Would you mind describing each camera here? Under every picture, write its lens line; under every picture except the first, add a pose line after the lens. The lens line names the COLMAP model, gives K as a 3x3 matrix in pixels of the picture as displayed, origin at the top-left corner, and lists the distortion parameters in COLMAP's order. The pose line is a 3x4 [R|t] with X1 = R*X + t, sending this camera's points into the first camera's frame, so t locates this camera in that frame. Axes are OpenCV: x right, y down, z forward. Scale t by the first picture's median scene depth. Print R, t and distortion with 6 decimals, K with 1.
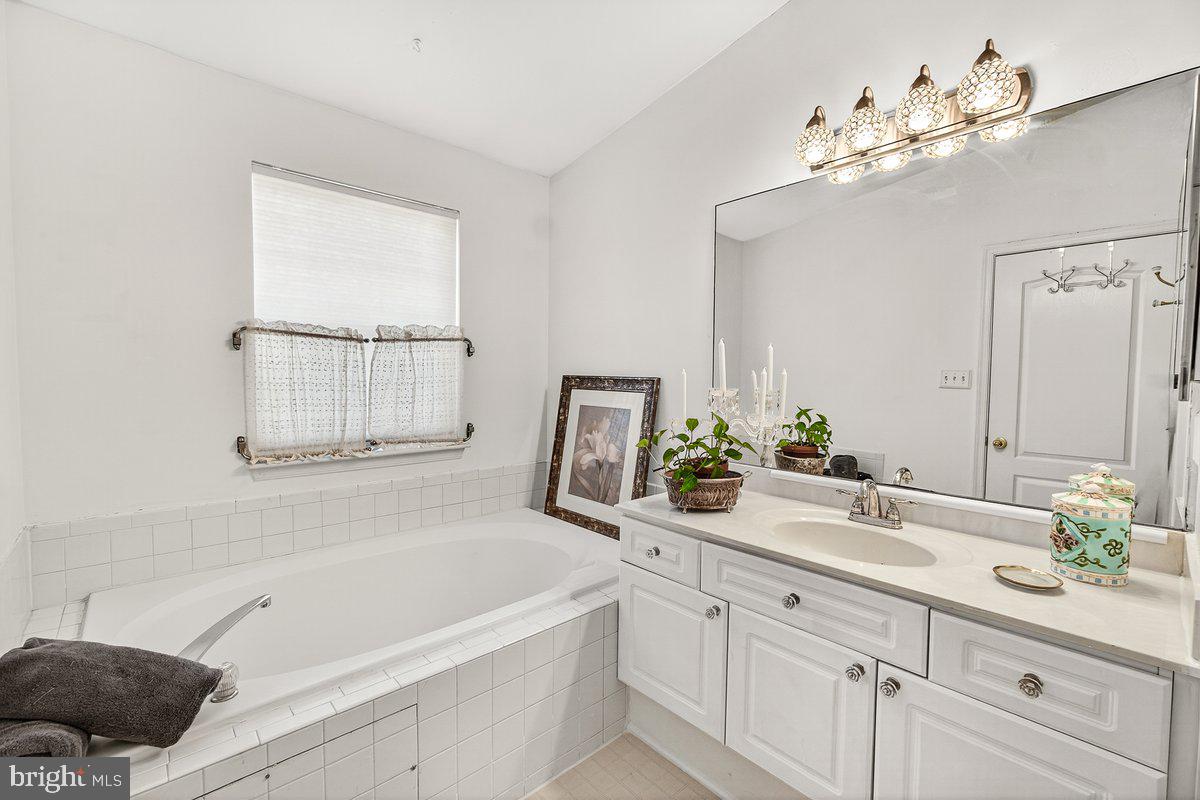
lens RADIAL K [[512.9, 0, 596.5], [0, 512.9, 396.4], [0, 0, 1]] dist [-0.001454, -0.000313]
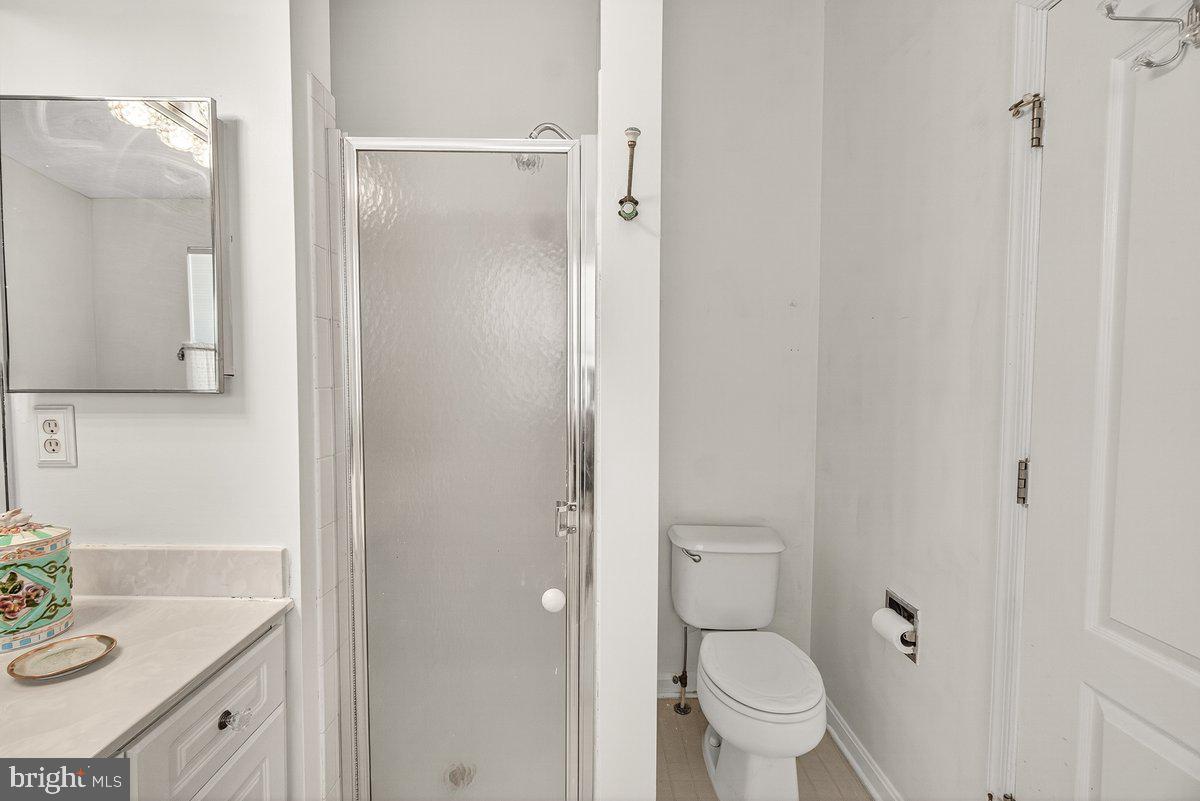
lens RADIAL K [[512.9, 0, 596.5], [0, 512.9, 396.9], [0, 0, 1]] dist [-0.001454, -0.000313]
pose [[-0.759320, -0.034711, 0.649791, -0.159315], [0.019863, 0.996875, 0.076462, -0.040788], [-0.650414, 0.070965, -0.756257, 1.015573]]
